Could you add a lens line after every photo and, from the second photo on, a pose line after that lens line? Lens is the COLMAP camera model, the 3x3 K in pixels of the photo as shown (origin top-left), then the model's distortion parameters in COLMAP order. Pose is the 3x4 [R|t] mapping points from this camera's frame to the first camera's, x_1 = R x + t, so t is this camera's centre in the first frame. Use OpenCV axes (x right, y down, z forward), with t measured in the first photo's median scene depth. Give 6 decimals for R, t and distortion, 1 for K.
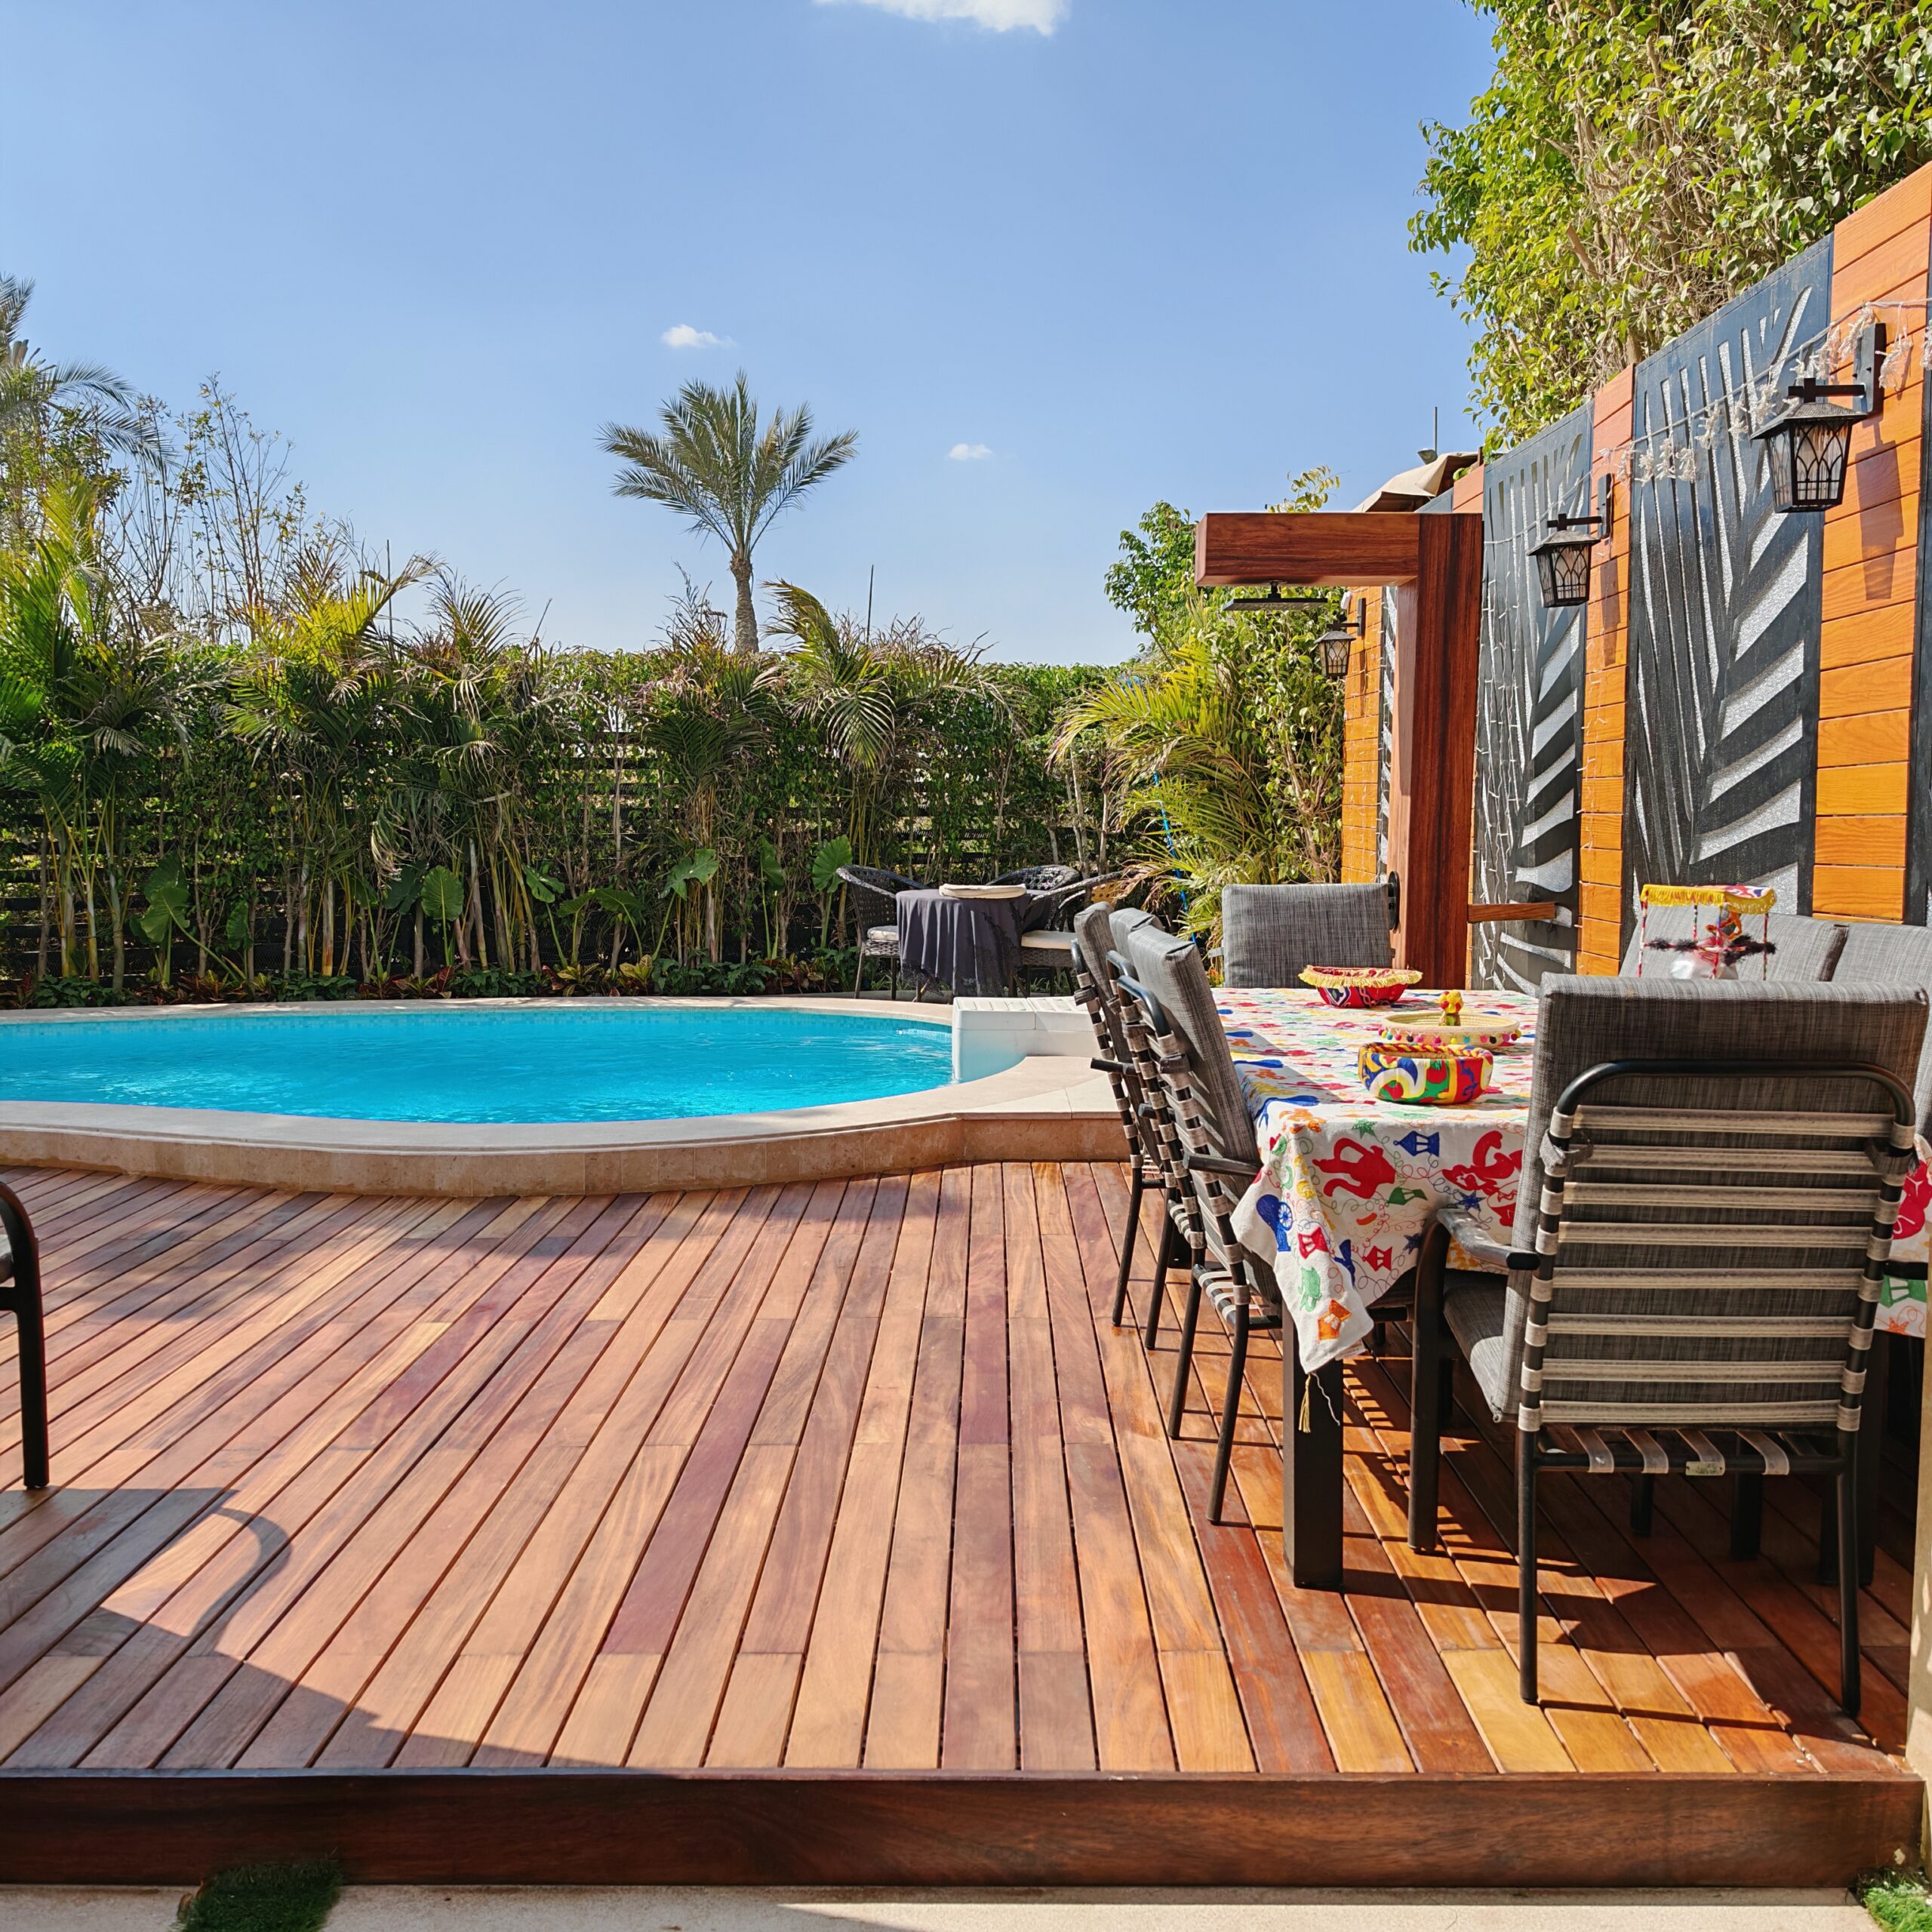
lens RADIAL K [[1897.4, 0, 969.4], [0, 1897.4, 960.6], [0, 0, 1]] dist [0.007279, -0.027599]
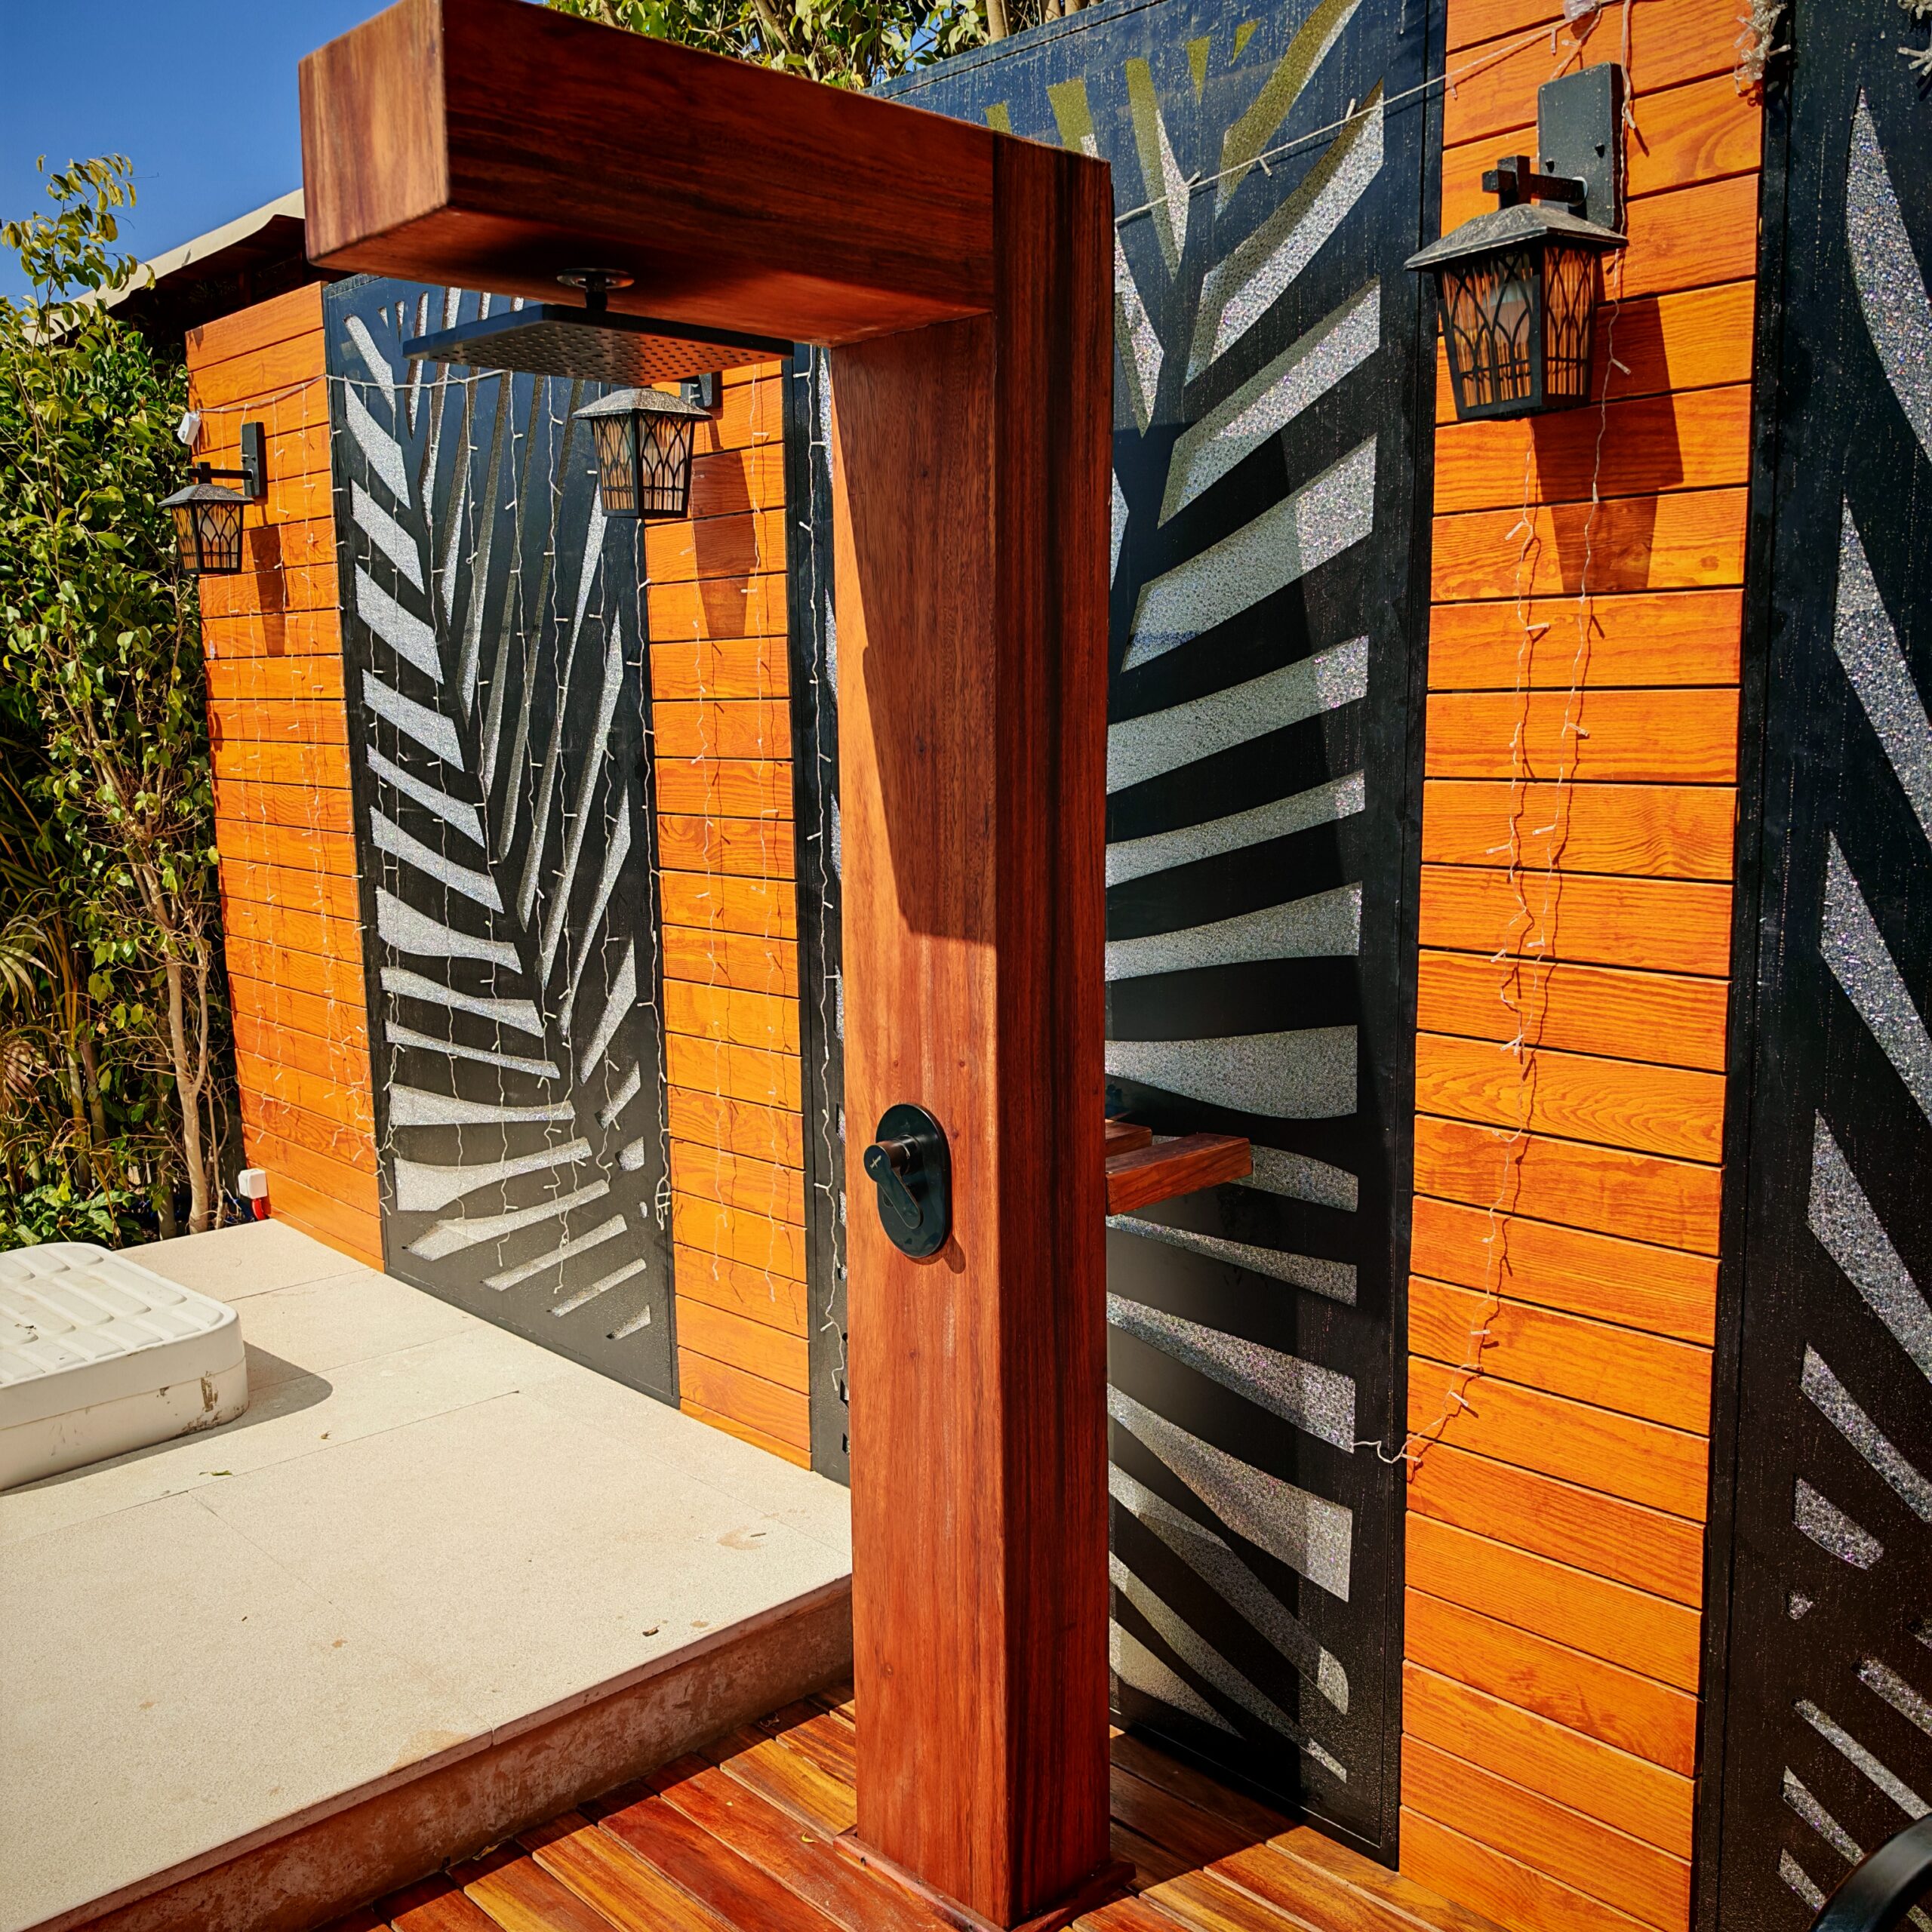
lens RADIAL K [[1897.4, 0, 969.4], [0, 1897.4, 960.6], [0, 0, 1]] dist [0.007279, -0.027599]
pose [[0.721994, -0.100040, 0.684629, -0.034015], [0.067232, 0.994953, 0.074484, -0.129630], [-0.688626, -0.007747, 0.725076, 0.898574]]
